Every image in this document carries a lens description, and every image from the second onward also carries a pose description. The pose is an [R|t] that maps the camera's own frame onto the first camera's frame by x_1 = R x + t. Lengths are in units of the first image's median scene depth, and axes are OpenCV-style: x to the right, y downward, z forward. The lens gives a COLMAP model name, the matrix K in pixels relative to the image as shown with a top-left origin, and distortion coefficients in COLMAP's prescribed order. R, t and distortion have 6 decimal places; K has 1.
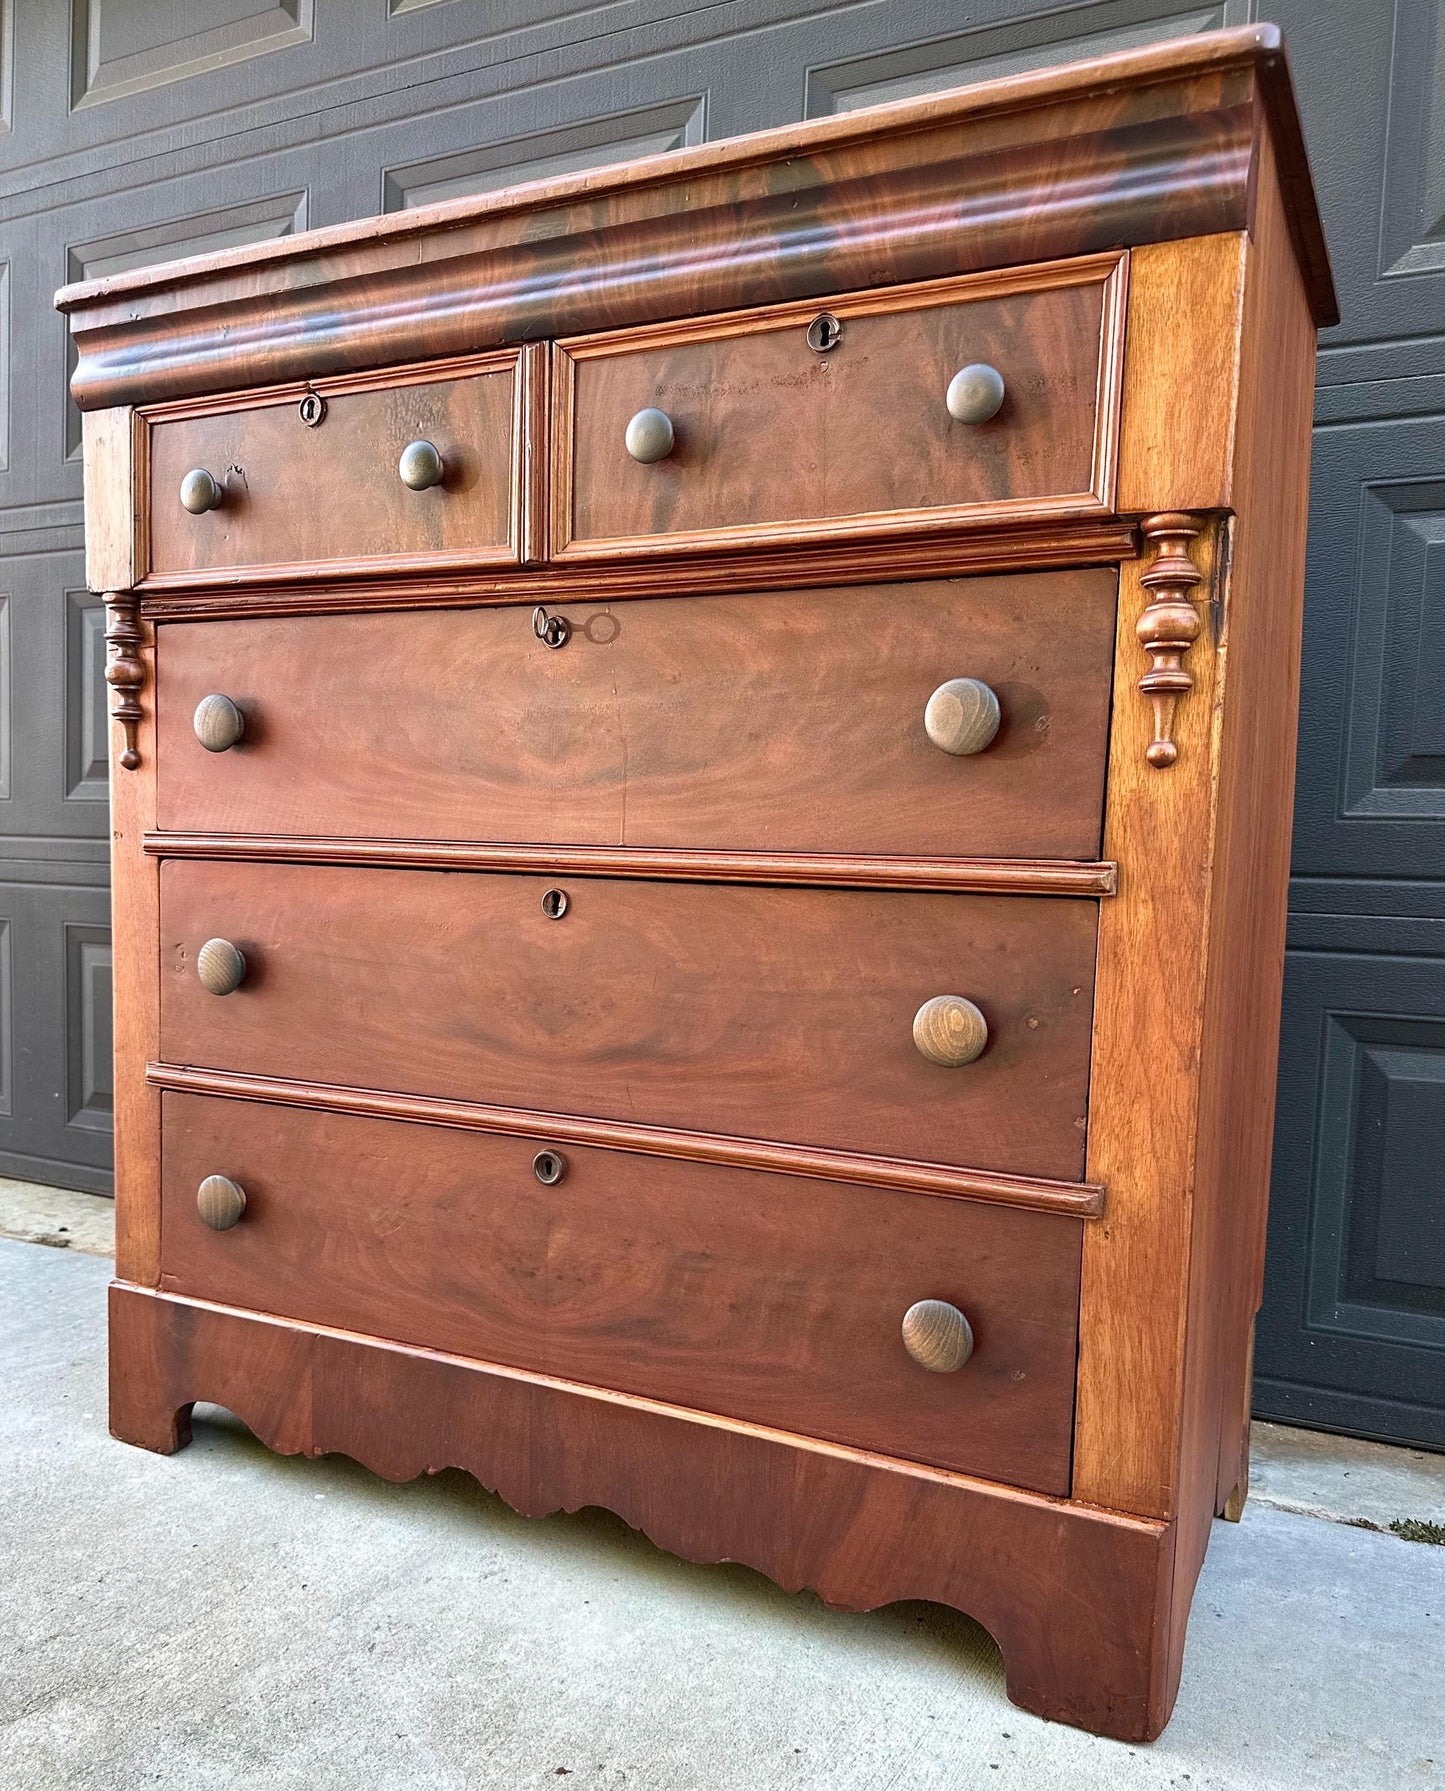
lens RADIAL K [[1402.4, 0, 721.9], [0, 1402.4, 994.2], [0, 0, 1]] dist [0.173950, -0.341395]
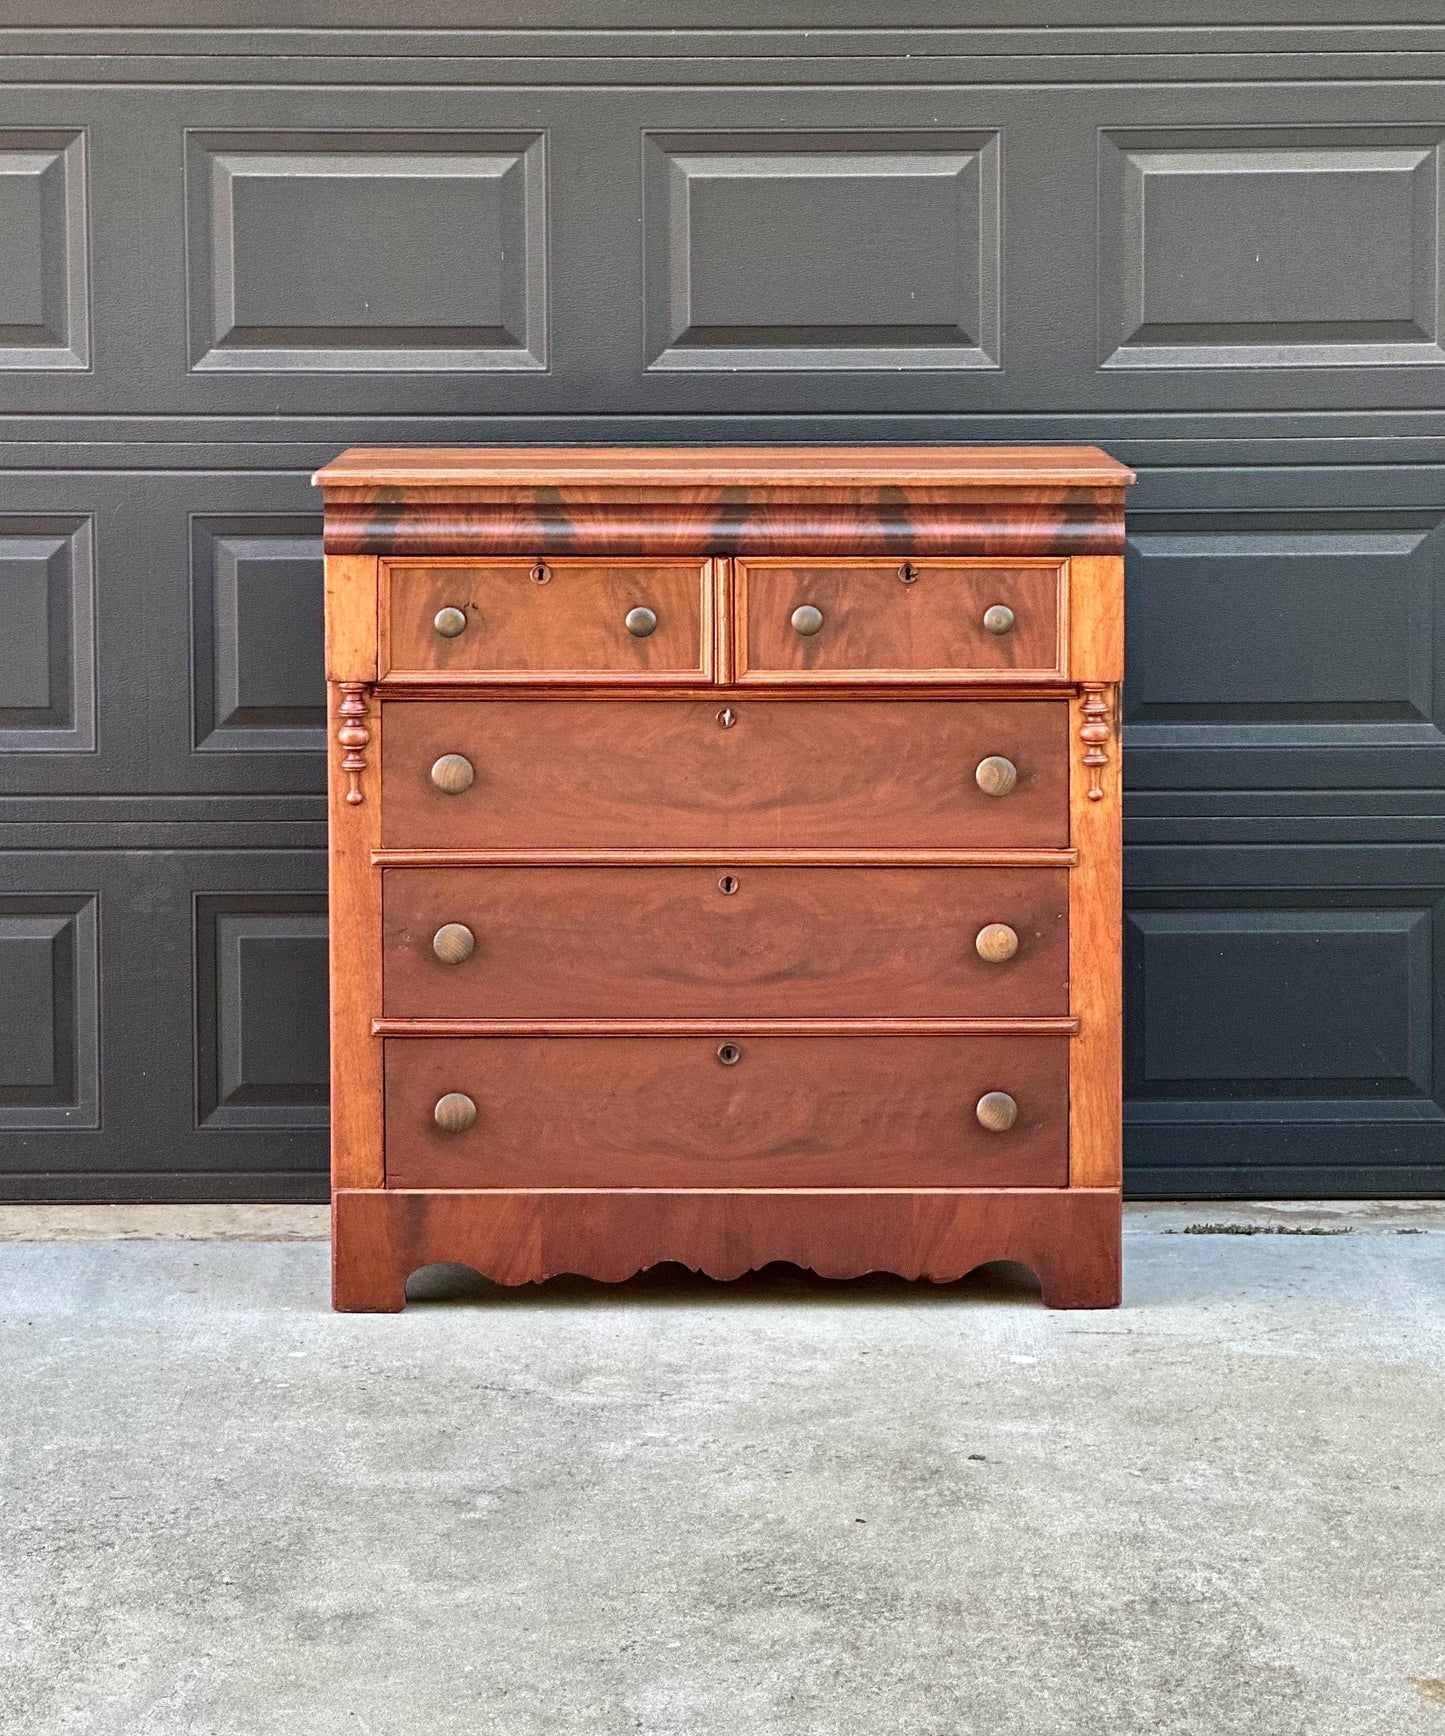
lens RADIAL K [[4501.1, 0, 719.1], [0, 4501.1, 664.3], [0, 0, 1]] dist [0.165607, -0.913948]
pose [[0.886531, -0.075700, 0.456434, -2.546274], [0.074436, 0.997009, 0.020778, -0.439927], [-0.456642, 0.015555, 0.889515, -3.680241]]
